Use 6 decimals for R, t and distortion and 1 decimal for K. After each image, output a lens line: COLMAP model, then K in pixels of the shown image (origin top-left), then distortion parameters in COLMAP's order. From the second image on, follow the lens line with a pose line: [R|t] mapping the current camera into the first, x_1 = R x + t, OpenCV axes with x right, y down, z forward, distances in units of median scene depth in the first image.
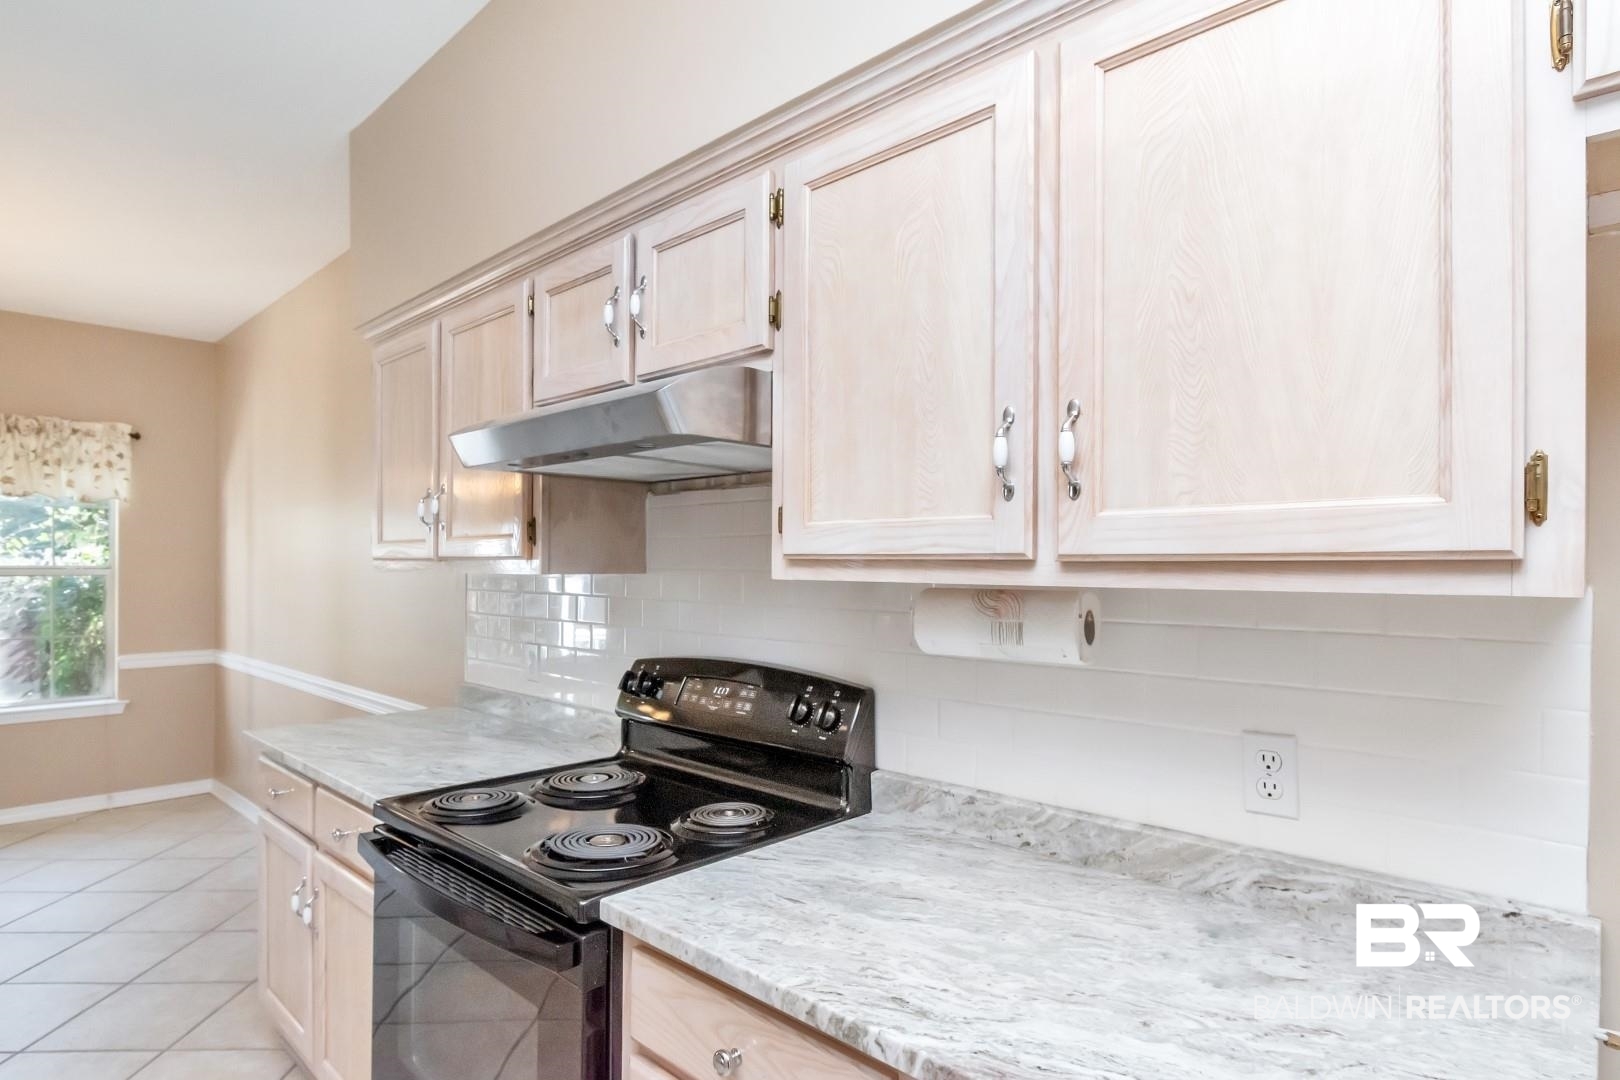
lens RADIAL K [[855.7, 0, 795.9], [0, 855.7, 564.1], [0, 0, 1]] dist [-0.006374, 0.000141]
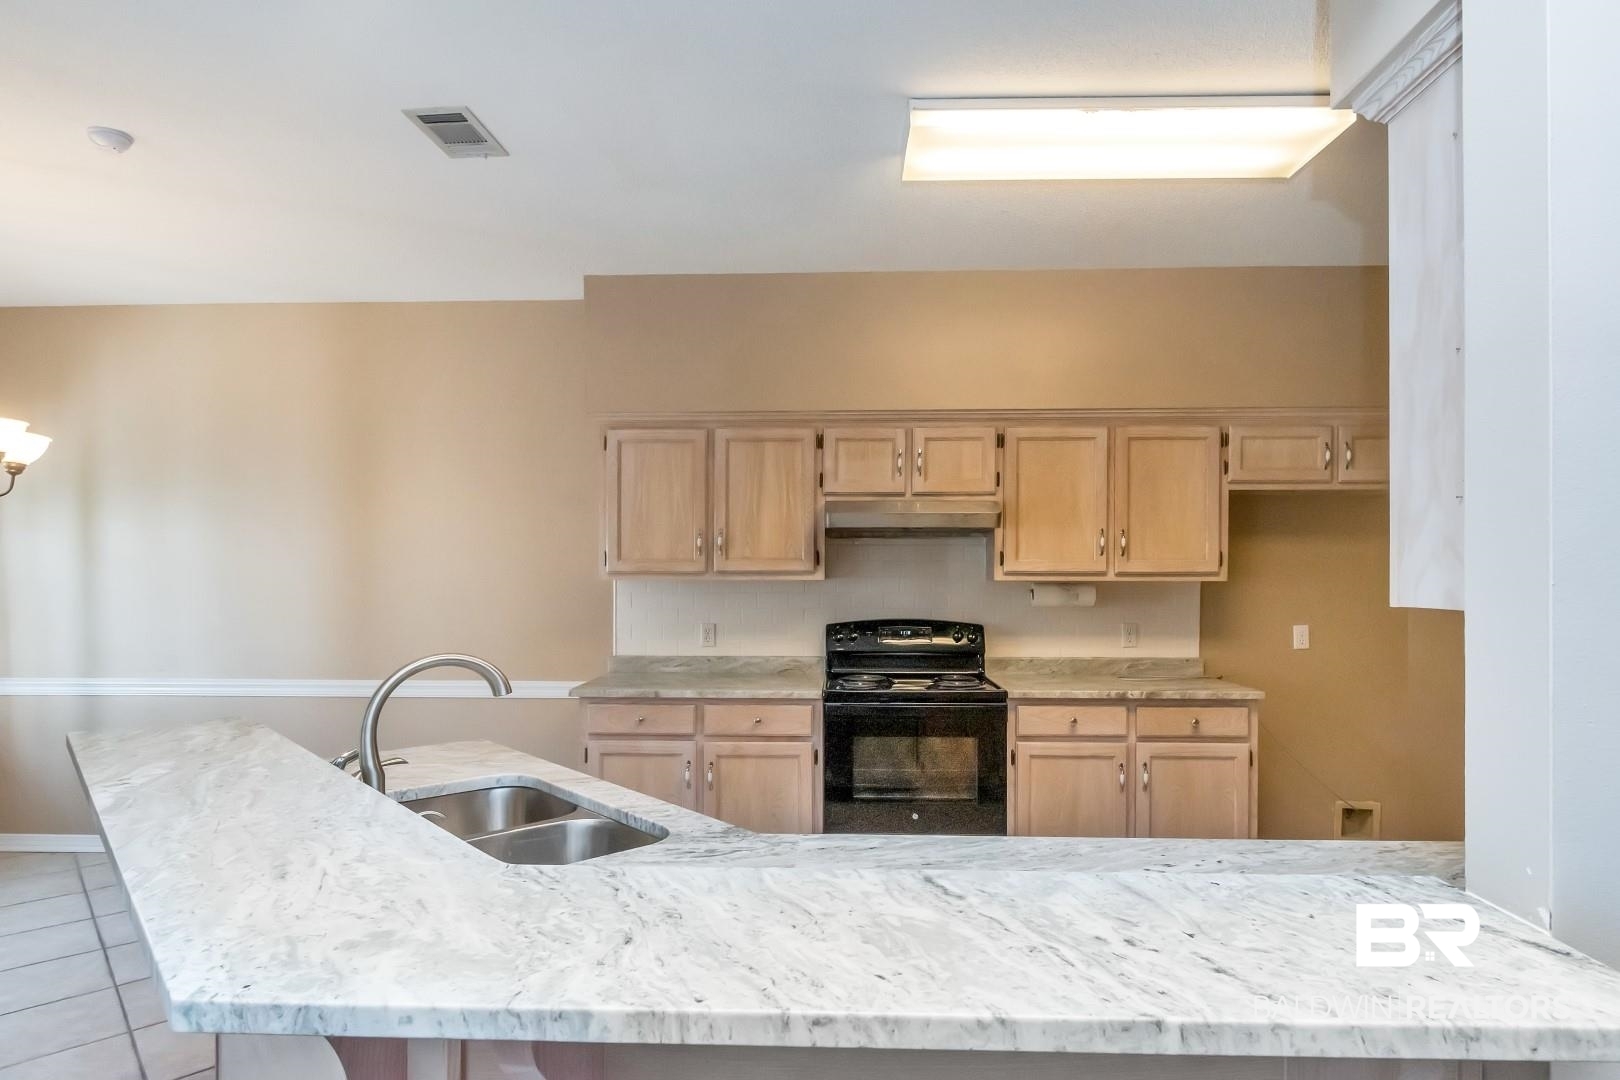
lens RADIAL K [[909.5, 0, 804.0], [0, 909.5, 580.3], [0, 0, 1]] dist [-0.000035, -0.003805]
pose [[0.757606, -0.008944, 0.652651, -1.963272], [0.001157, 0.999923, 0.012360, -0.014844], [-0.652711, -0.008608, 0.757558, -0.634176]]
